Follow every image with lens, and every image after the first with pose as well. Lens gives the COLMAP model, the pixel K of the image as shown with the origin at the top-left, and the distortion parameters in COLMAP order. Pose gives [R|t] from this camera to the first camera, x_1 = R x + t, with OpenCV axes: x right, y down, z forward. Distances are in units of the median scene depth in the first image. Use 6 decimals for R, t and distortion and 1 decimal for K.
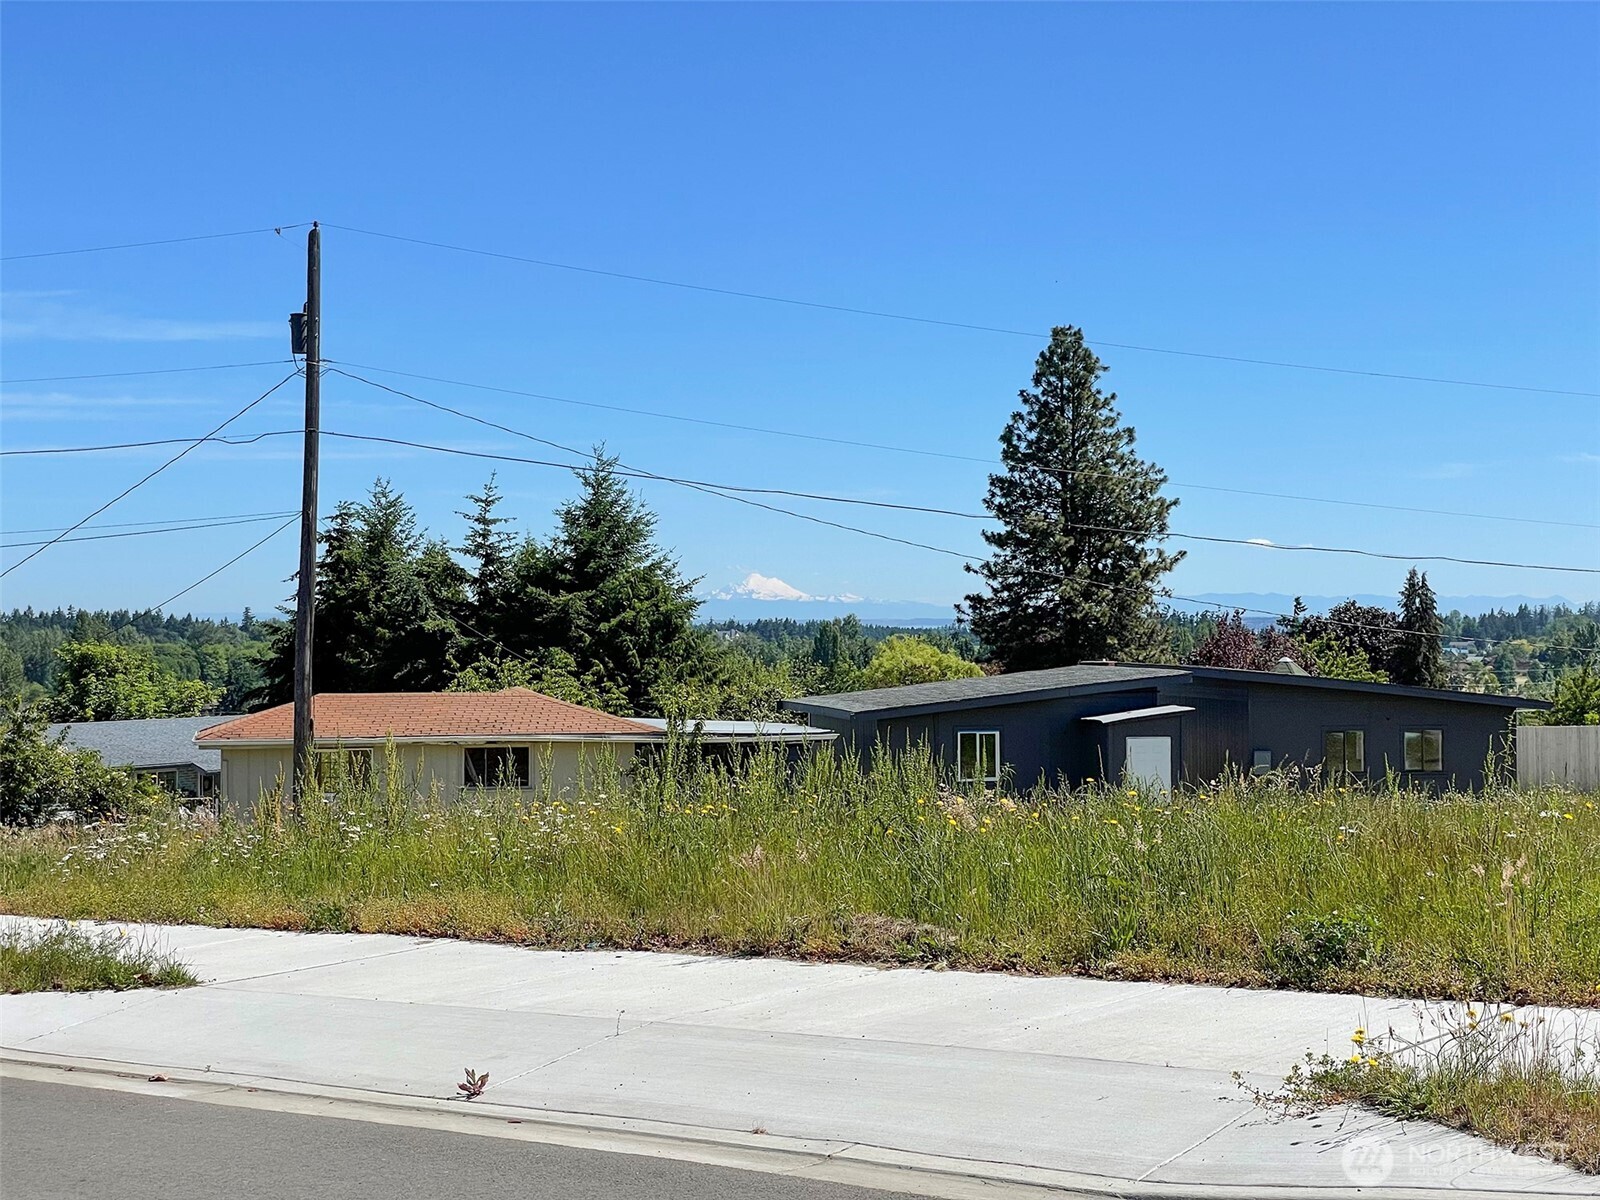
lens RADIAL K [[2372.5, 0, 794.2], [0, 2372.5, 610.0], [0, 0, 1]] dist [0.069966, 0.000000]
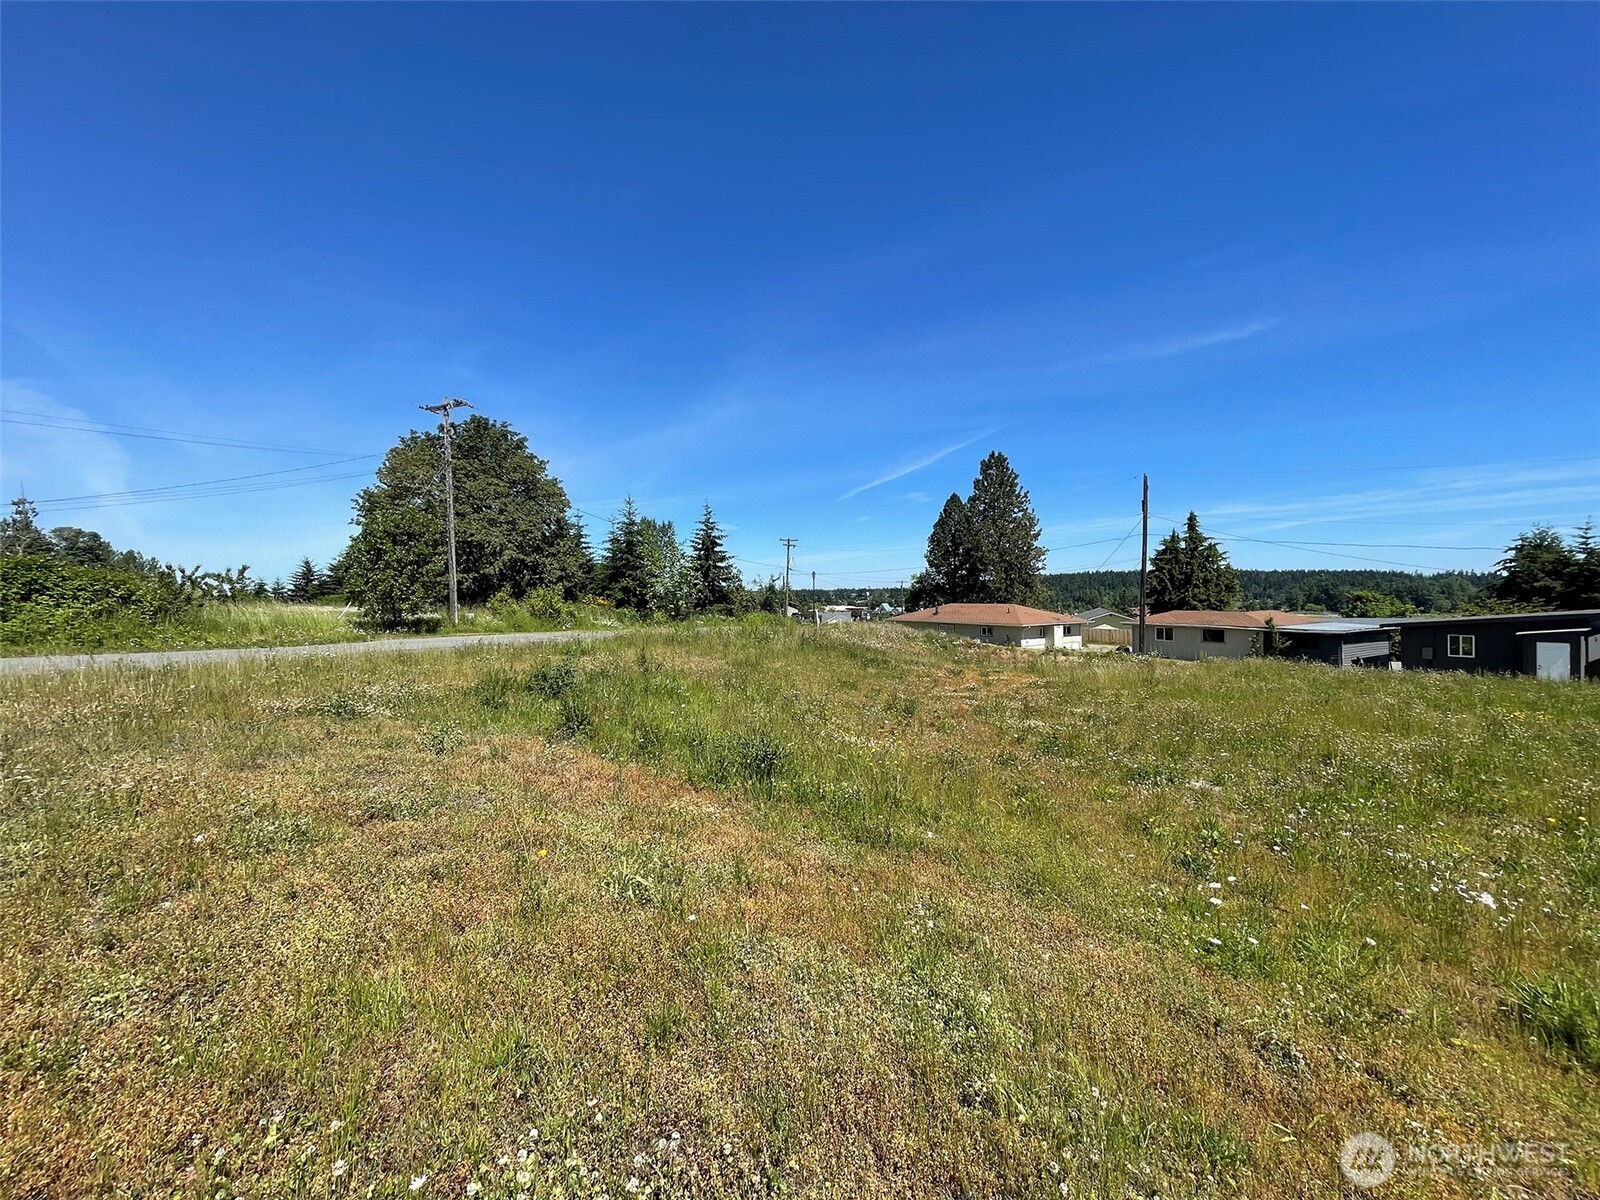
lens RADIAL K [[647.0, 0, 798.0], [0, 647.0, 593.3], [0, 0, 1]] dist [0.001677, 0.000377]
pose [[0.337395, 0.002606, -0.941360, 0.453398], [0.016992, 0.999816, 0.008859, -0.005729], [0.941210, -0.018985, 0.337288, 0.192430]]
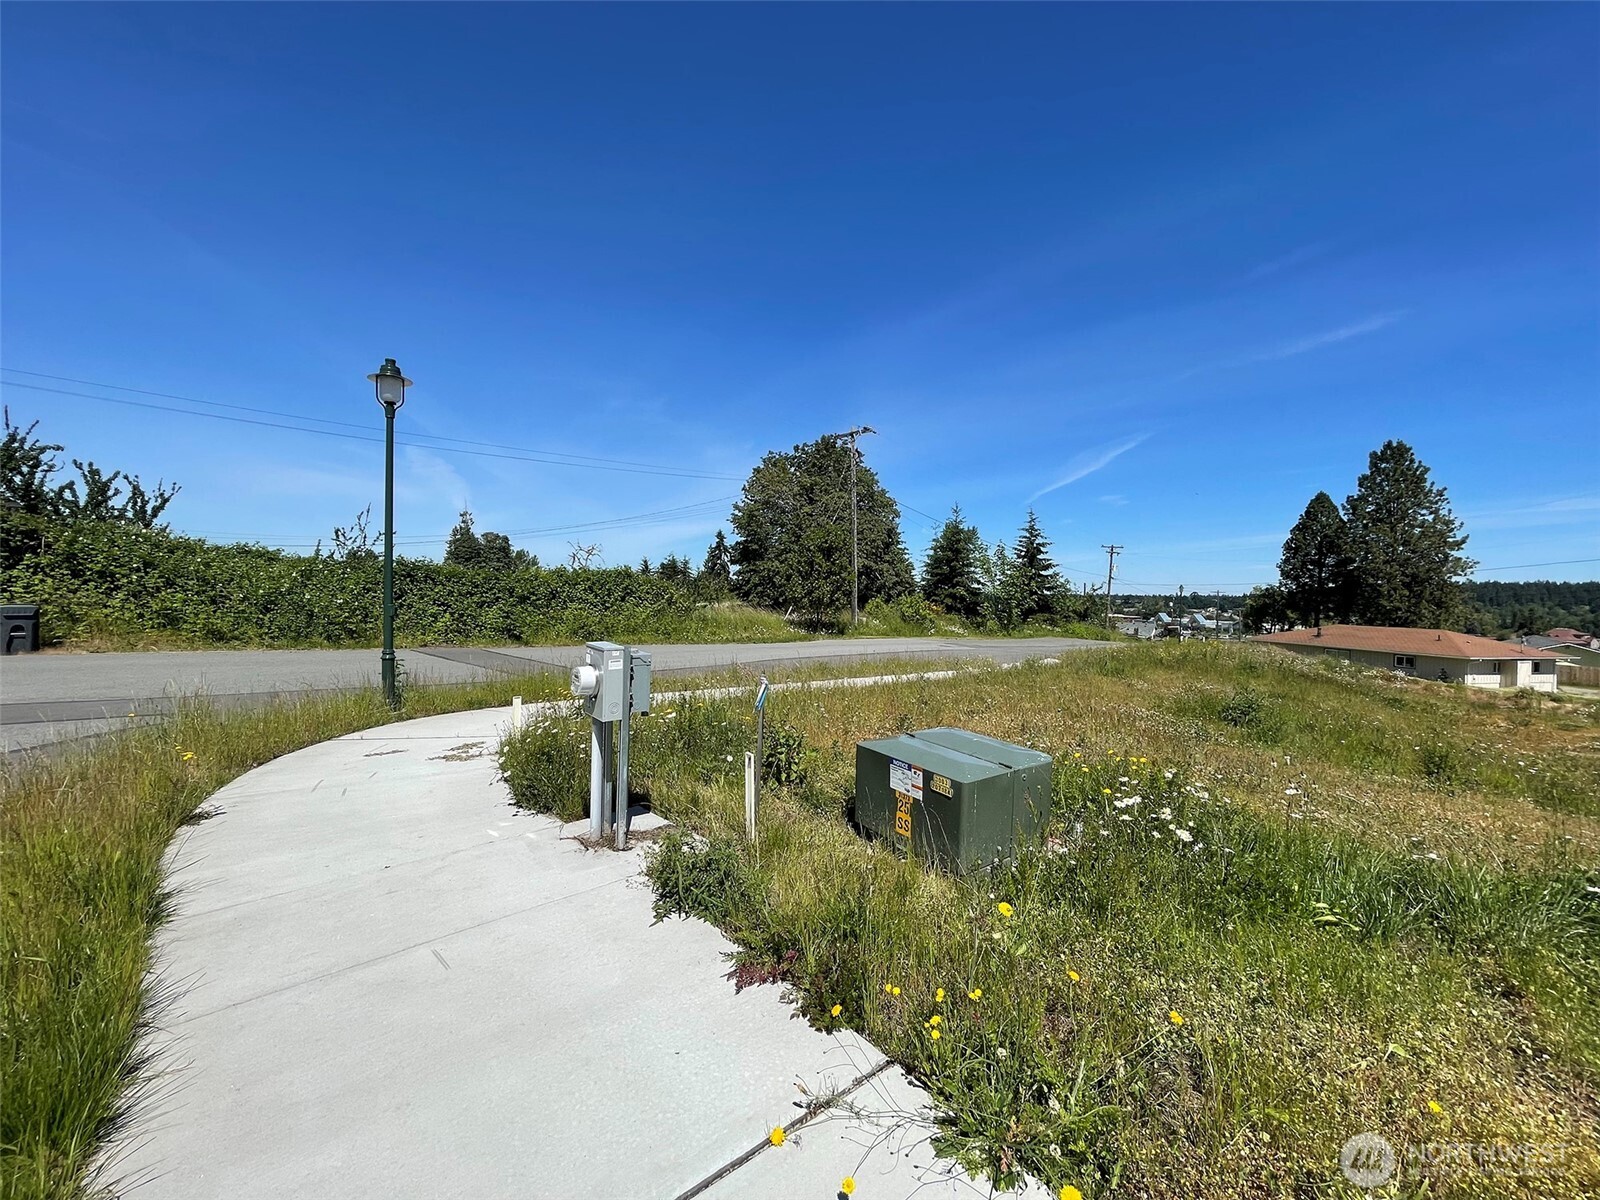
lens RADIAL K [[647.0, 0, 800.0], [0, 647.0, 590.9], [0, 0, 1]] dist [0.001677, 0.000377]
pose [[-0.019162, 0.003916, -0.999809, 0.454214], [-0.011618, 0.999924, 0.004139, -0.018332], [0.999749, 0.011695, -0.019115, 0.034515]]
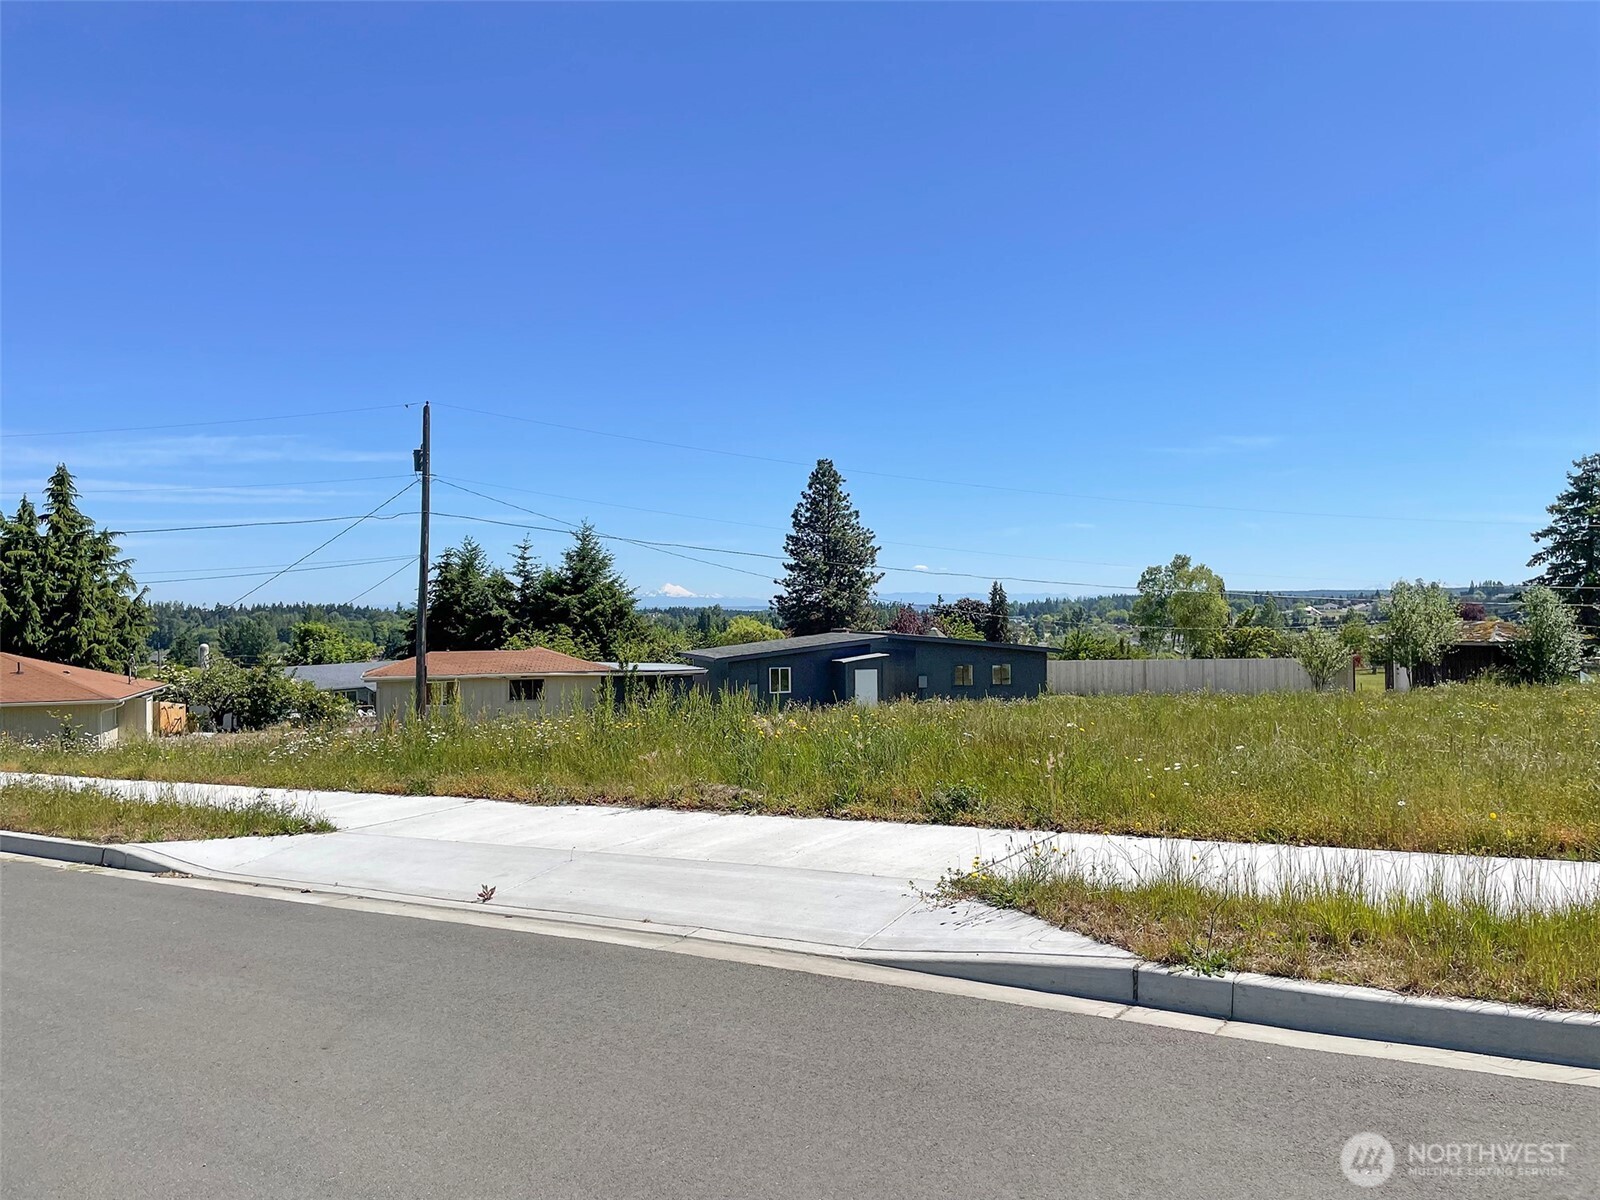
lens RADIAL K [[1201.0, 0, 816.2], [0, 1201.0, 617.3], [0, 0, 1]] dist [0.056904, -0.012701]
pose [[0.994359, -0.006317, 0.105878, 0.002715], [0.004939, 0.999900, 0.013275, -0.003077], [-0.105951, -0.012677, 0.994290, 0.014676]]
